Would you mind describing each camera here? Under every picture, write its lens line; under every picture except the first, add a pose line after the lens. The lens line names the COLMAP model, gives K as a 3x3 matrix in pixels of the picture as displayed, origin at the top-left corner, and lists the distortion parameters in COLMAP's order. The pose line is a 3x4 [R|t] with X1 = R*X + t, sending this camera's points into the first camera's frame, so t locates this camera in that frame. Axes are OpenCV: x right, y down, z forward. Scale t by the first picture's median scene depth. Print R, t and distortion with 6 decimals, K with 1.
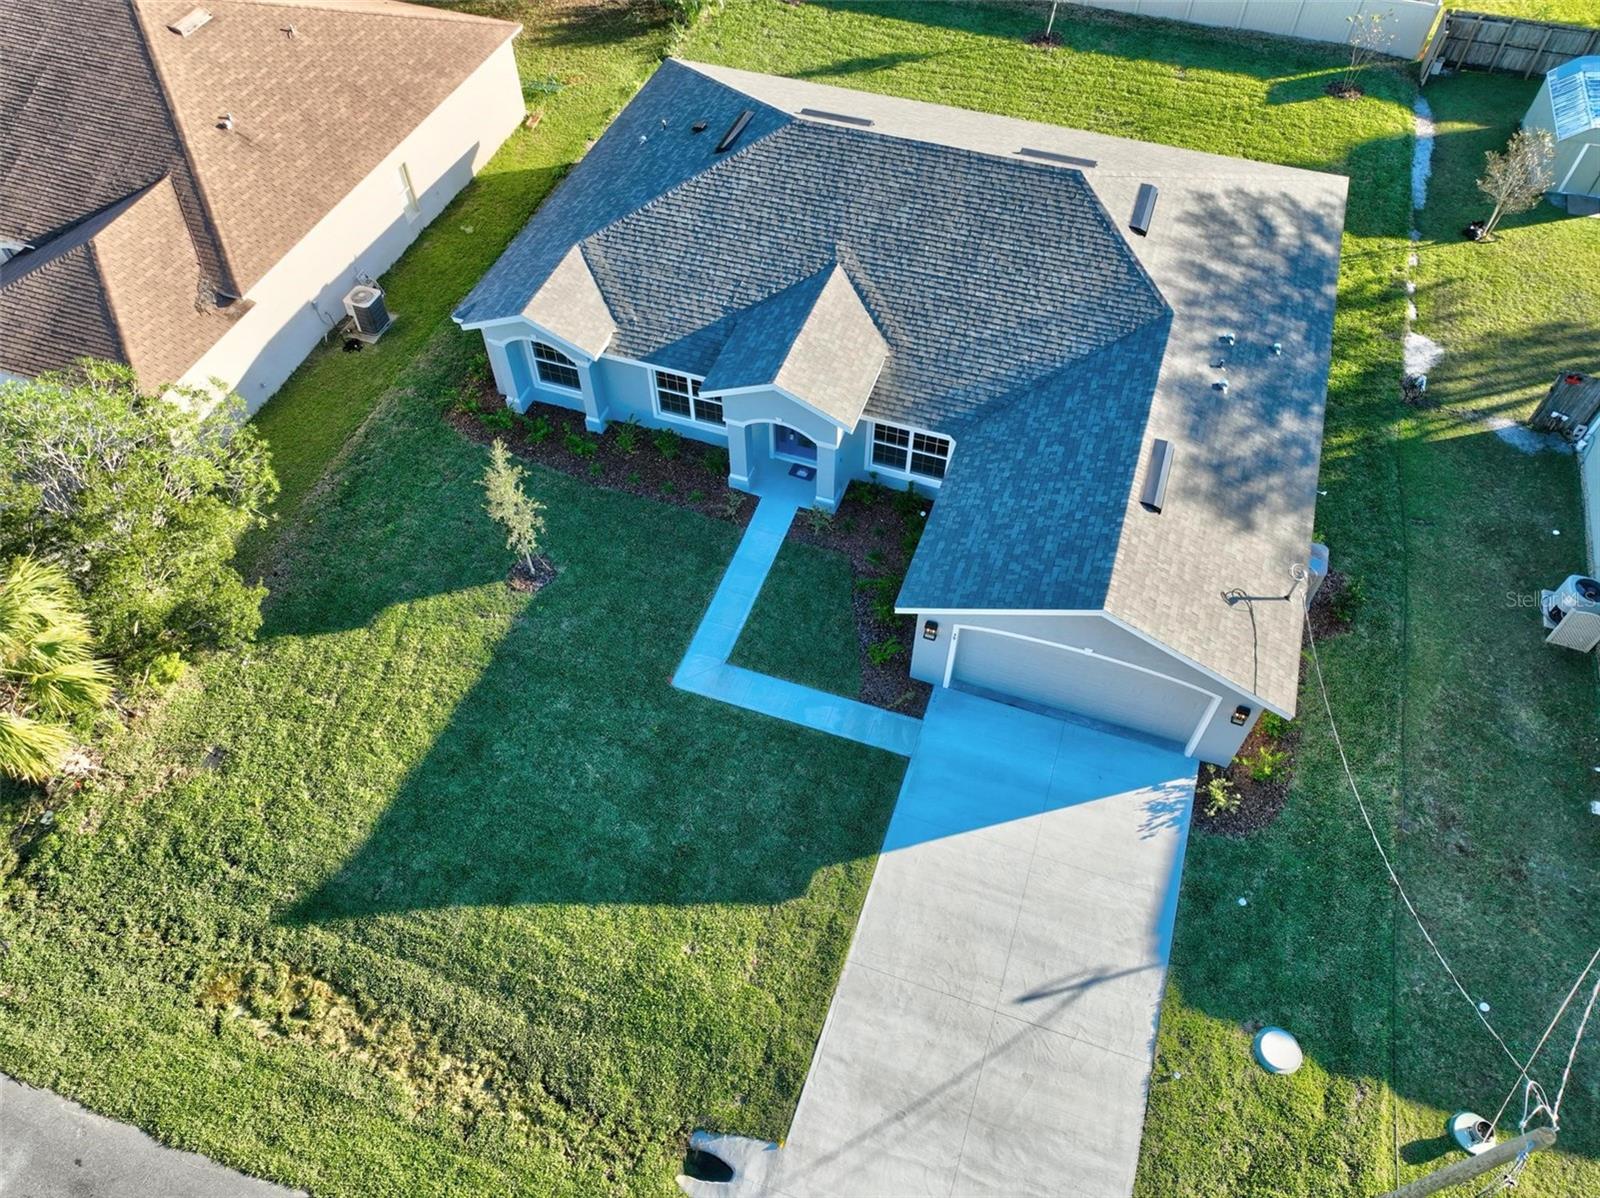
lens RADIAL K [[1126.0, 0, 799.9], [0, 1126.0, 603.7], [0, 0, 1]] dist [-0.003782, 0.021851]
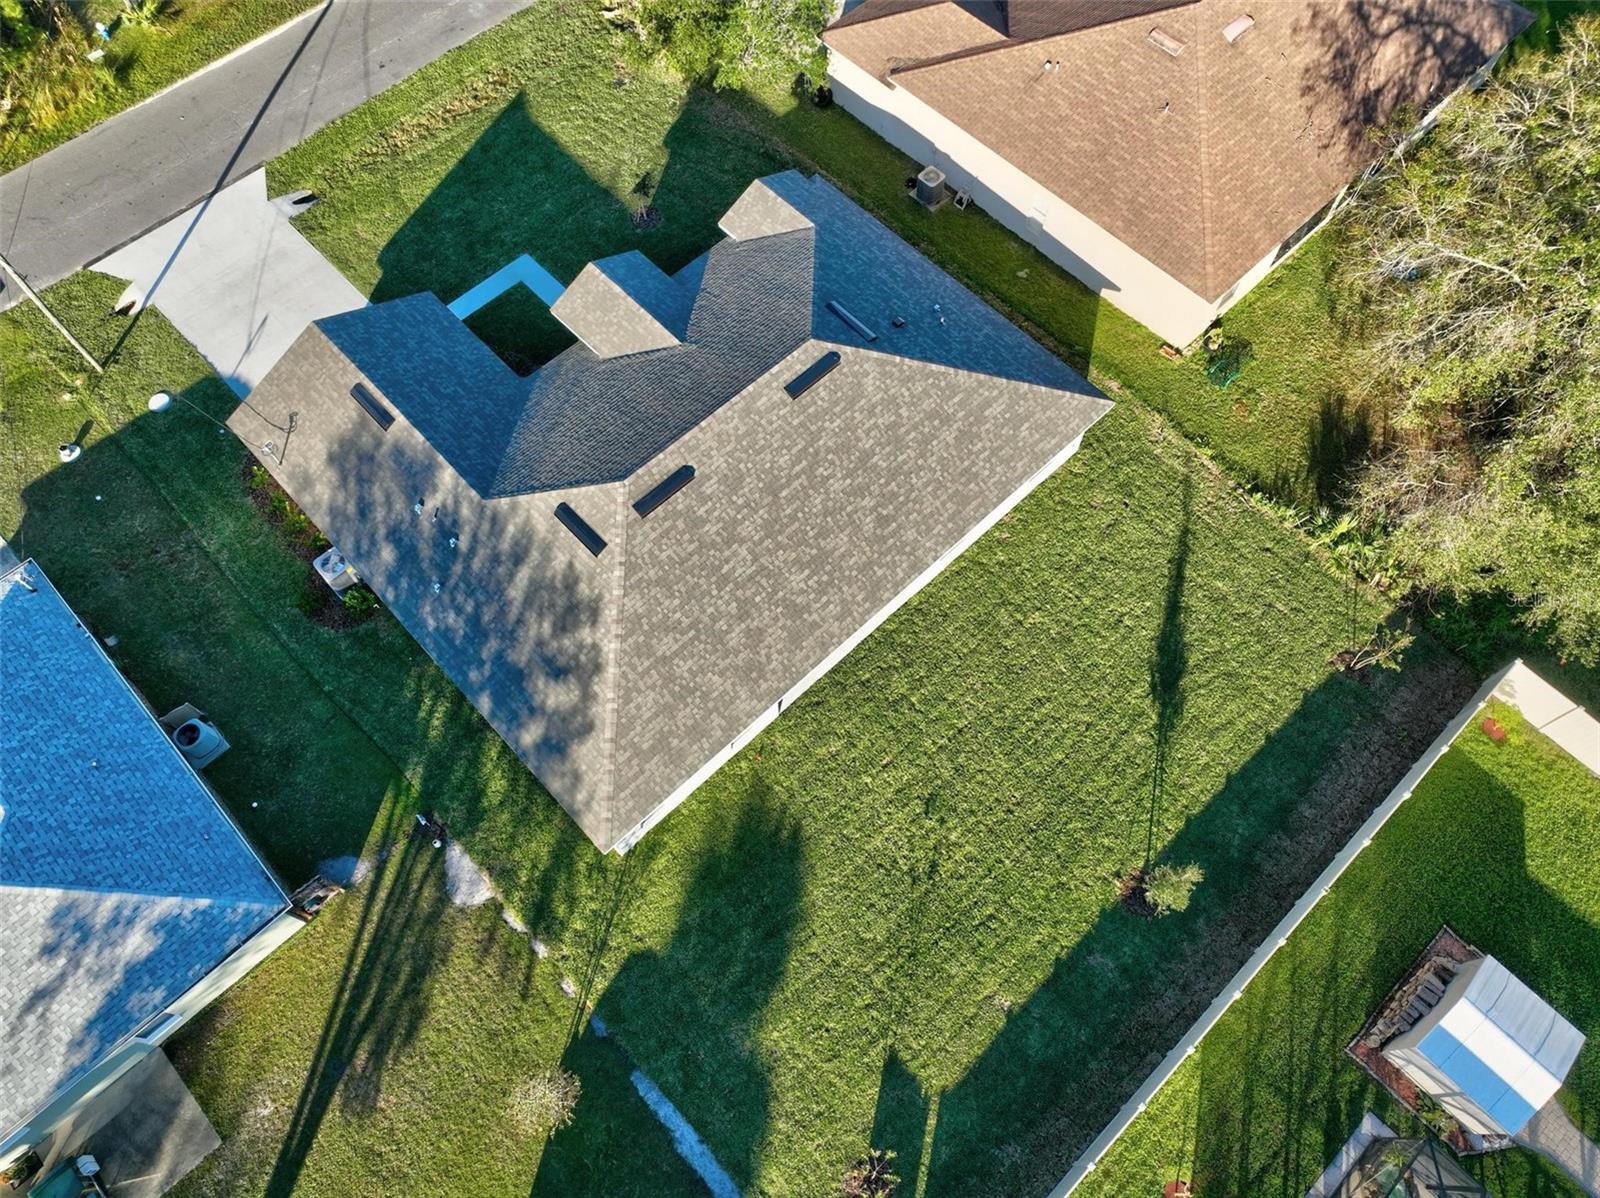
lens RADIAL K [[1126.0, 0, 799.9], [0, 1126.0, 603.7], [0, 0, 1]] dist [-0.003782, 0.021851]
pose [[-0.456793, 0.802646, -0.383536, 0.737117], [-0.703960, -0.062568, 0.707479, -1.386954], [0.543858, 0.593165, 0.593611, 0.507351]]
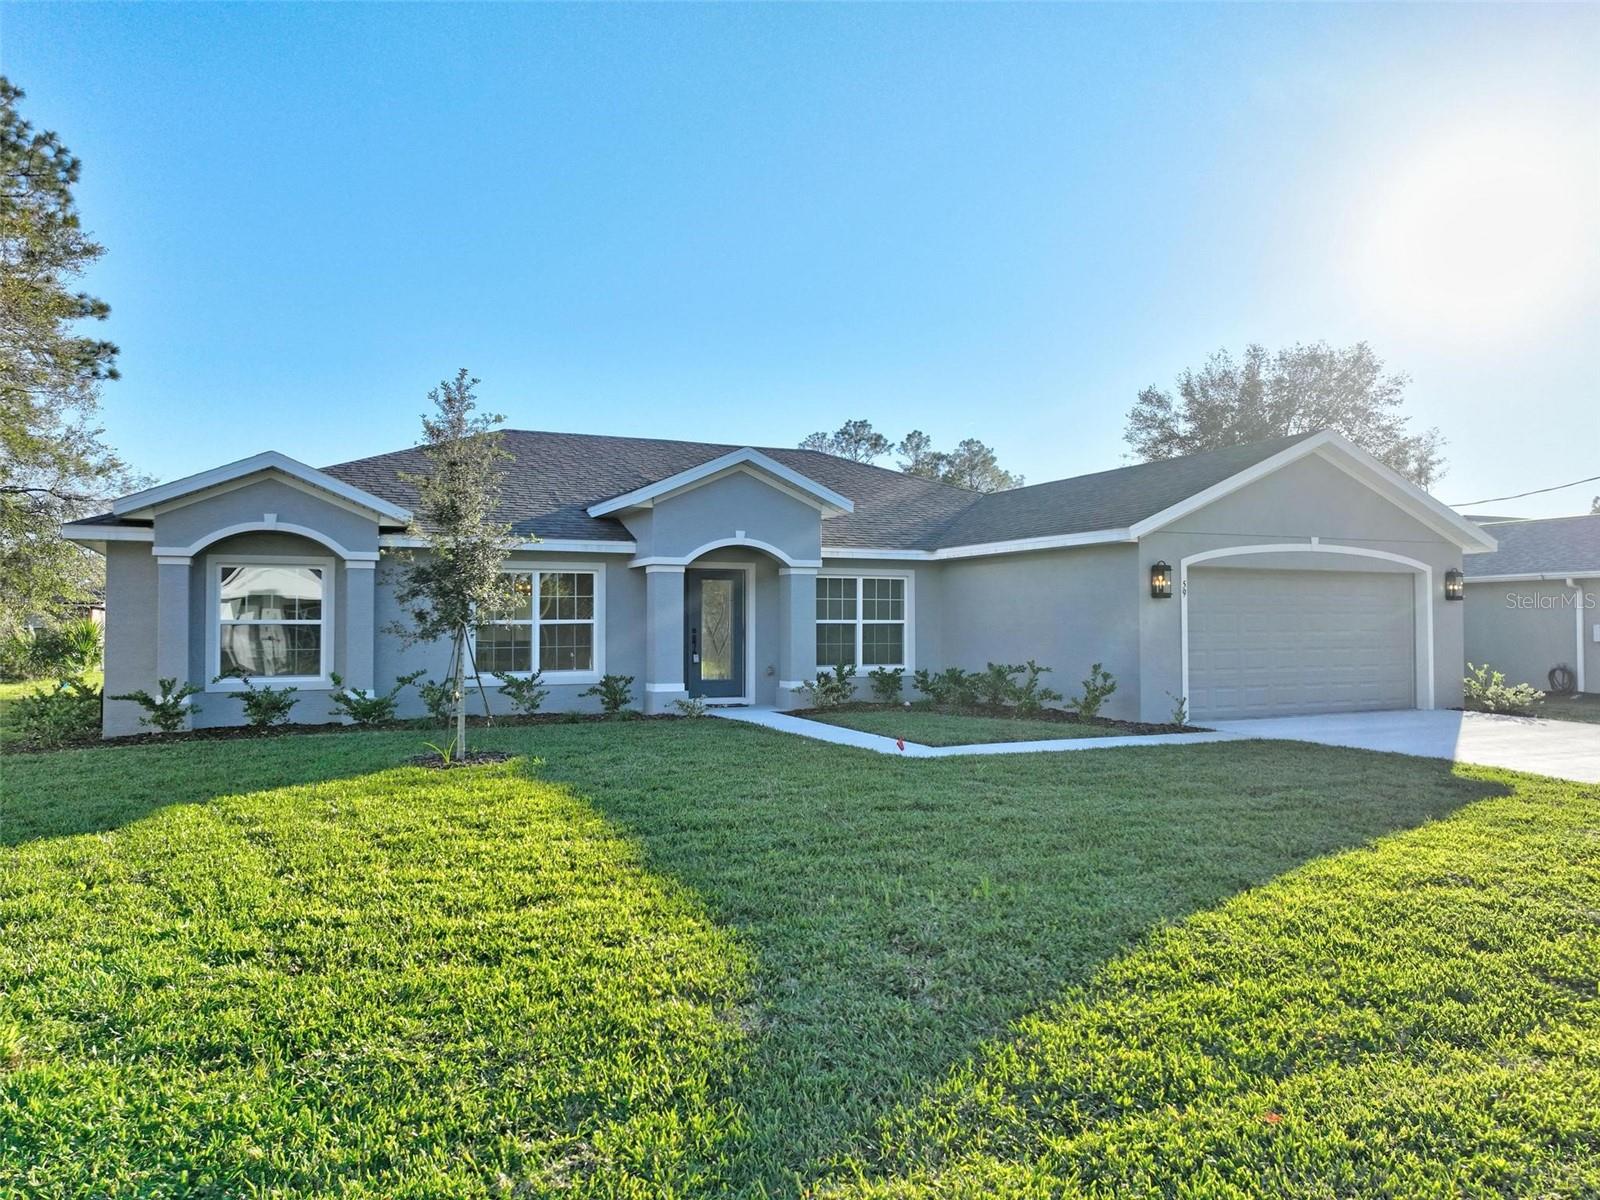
lens RADIAL K [[1126.0, 0, 799.9], [0, 1126.0, 604.7], [0, 0, 1]] dist [-0.003782, 0.021851]
pose [[0.716208, 0.017474, 0.697668, -0.462707], [0.554910, 0.591993, -0.584483, 0.277053], [-0.423228, 0.805754, 0.414294, 0.731644]]
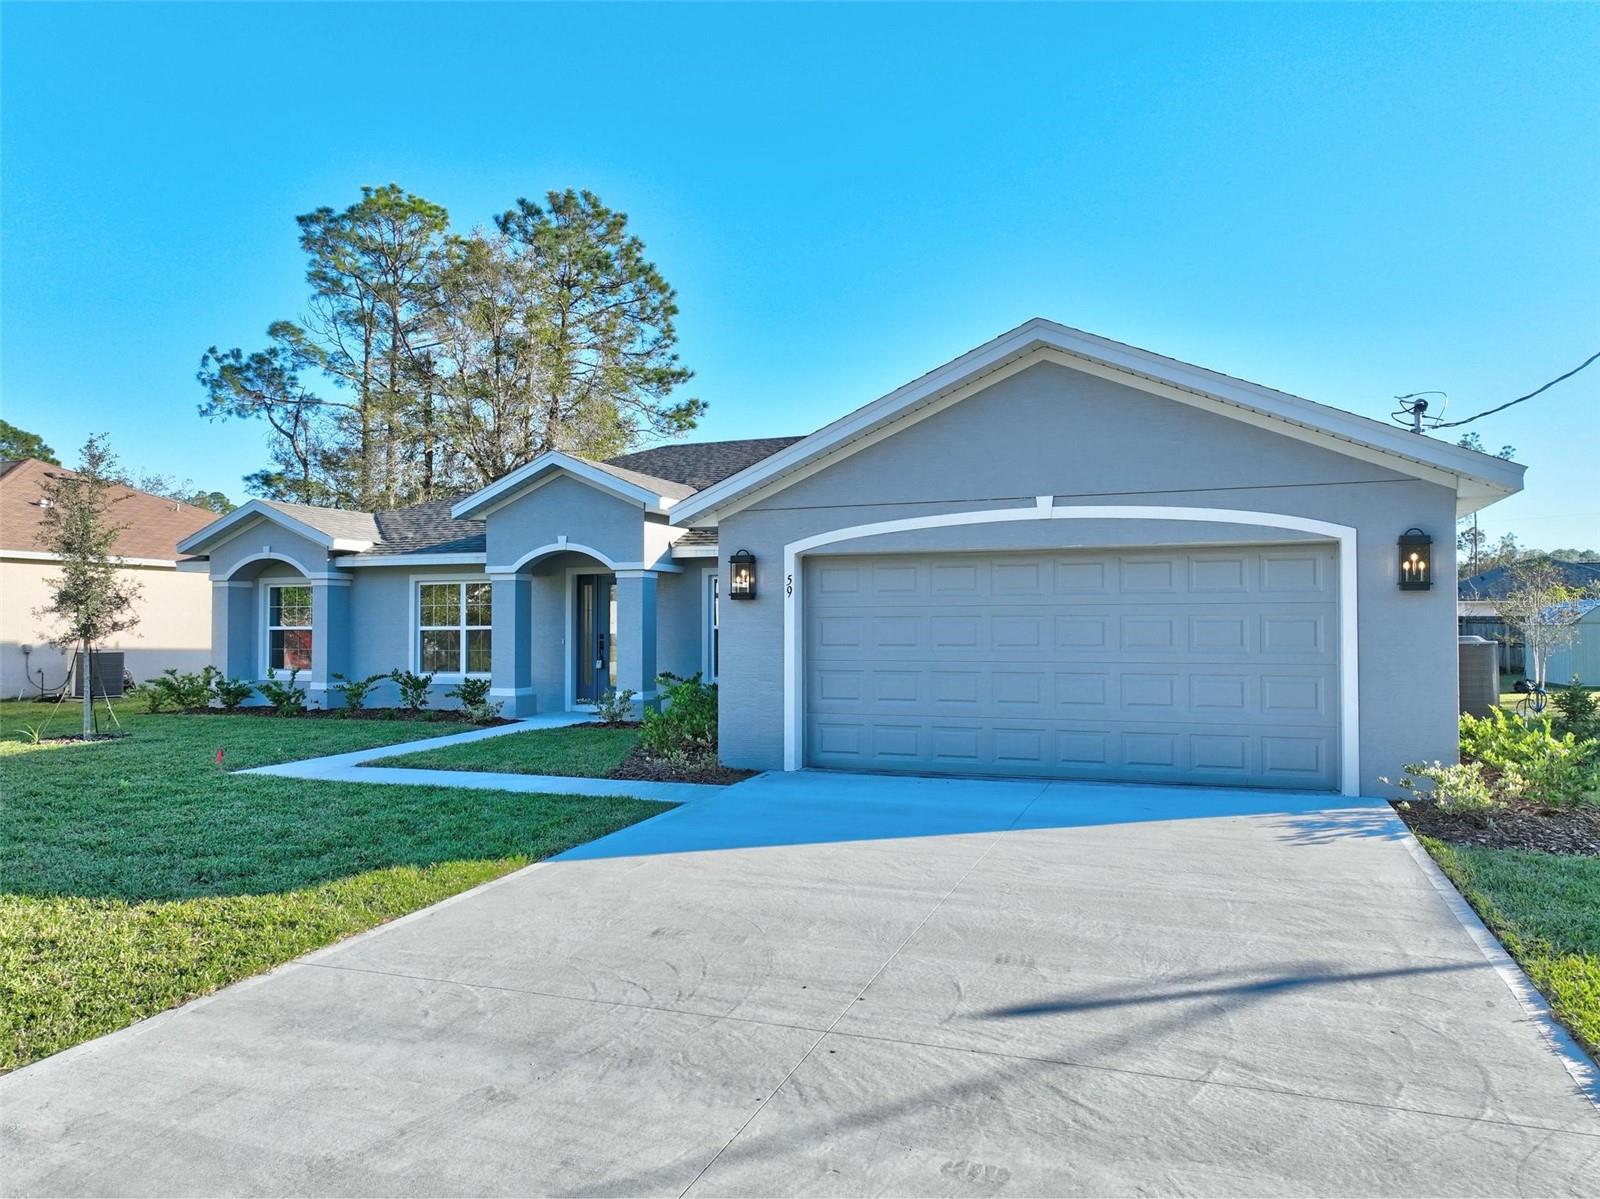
lens RADIAL K [[1126.0, 0, 799.9], [0, 1126.0, 604.2], [0, 0, 1]] dist [-0.003782, 0.021851]
pose [[0.999757, 0.002853, -0.021837, 0.136134], [-0.019314, 0.589990, -0.807179, 0.393976], [0.010581, 0.807405, 0.589902, 0.632715]]
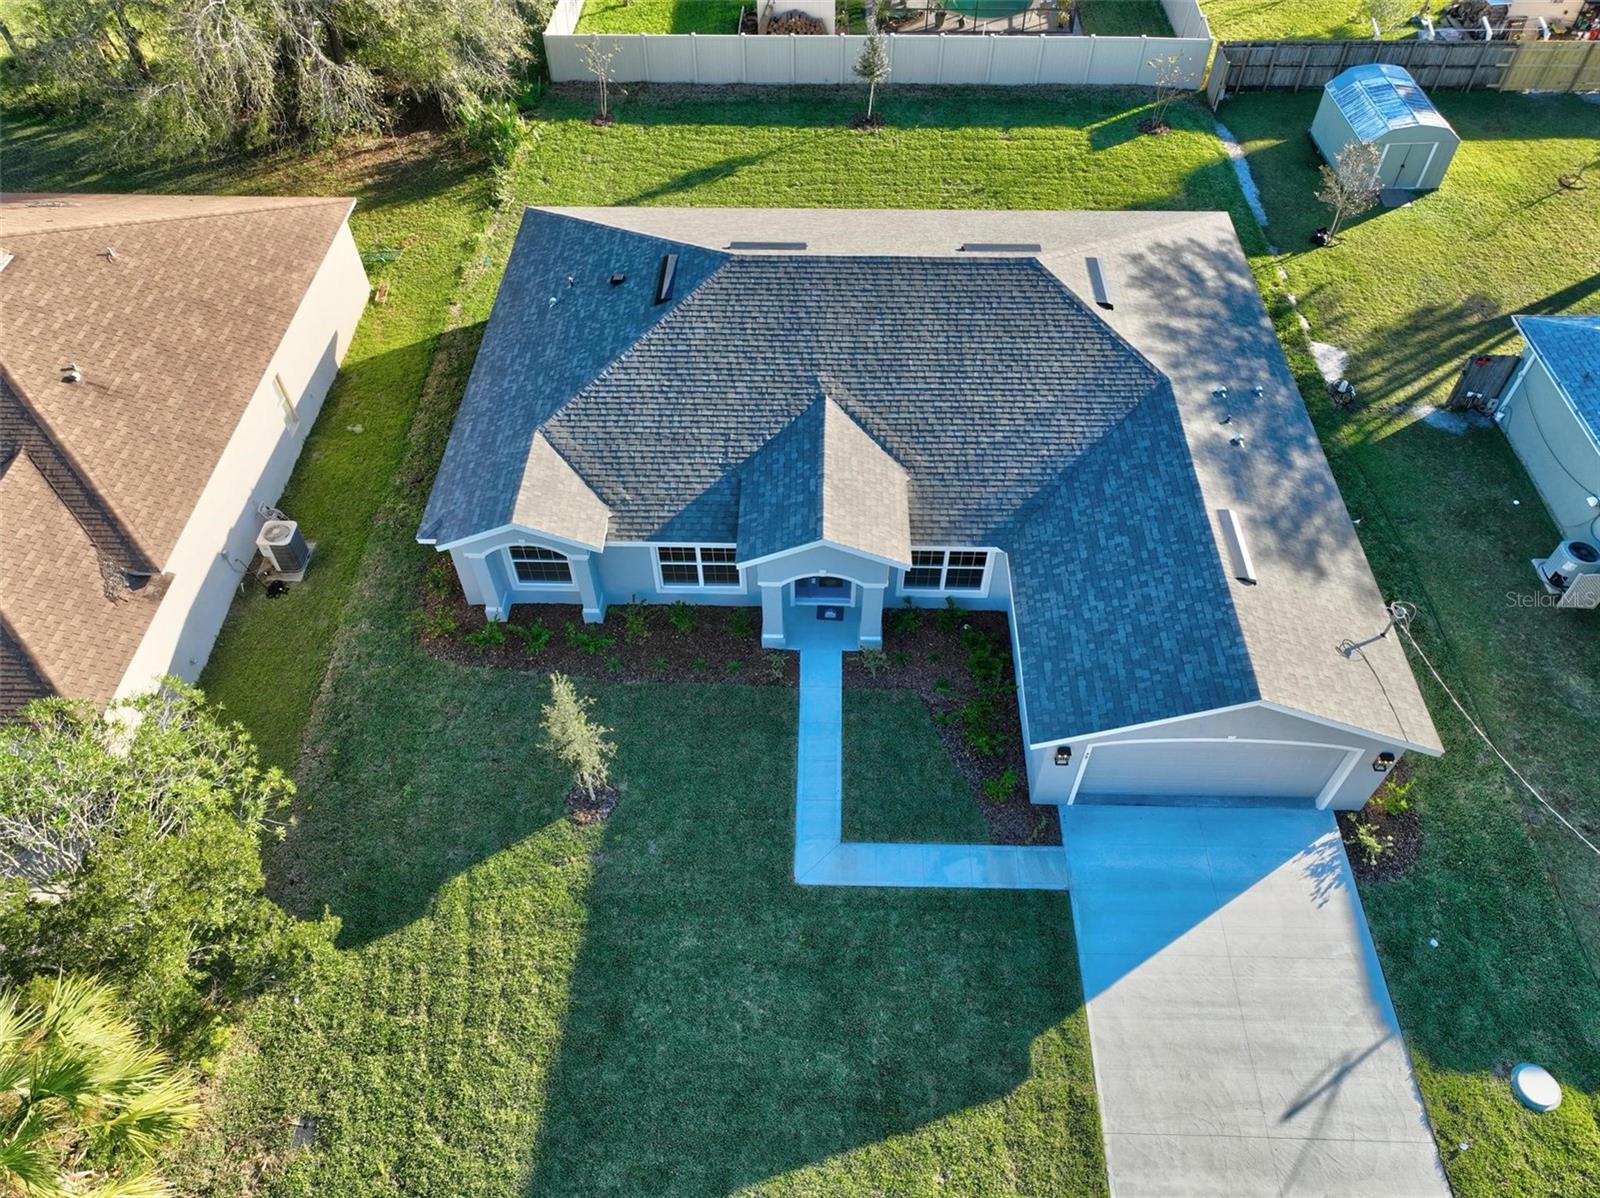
lens RADIAL K [[1126.0, 0, 799.9], [0, 1126.0, 603.7], [0, 0, 1]] dist [-0.003782, 0.021851]
pose [[0.951603, -0.237167, 0.195459, -0.225017], [0.246203, 0.968946, -0.022950, -0.120078], [-0.183946, 0.069962, 0.980443, 0.084706]]
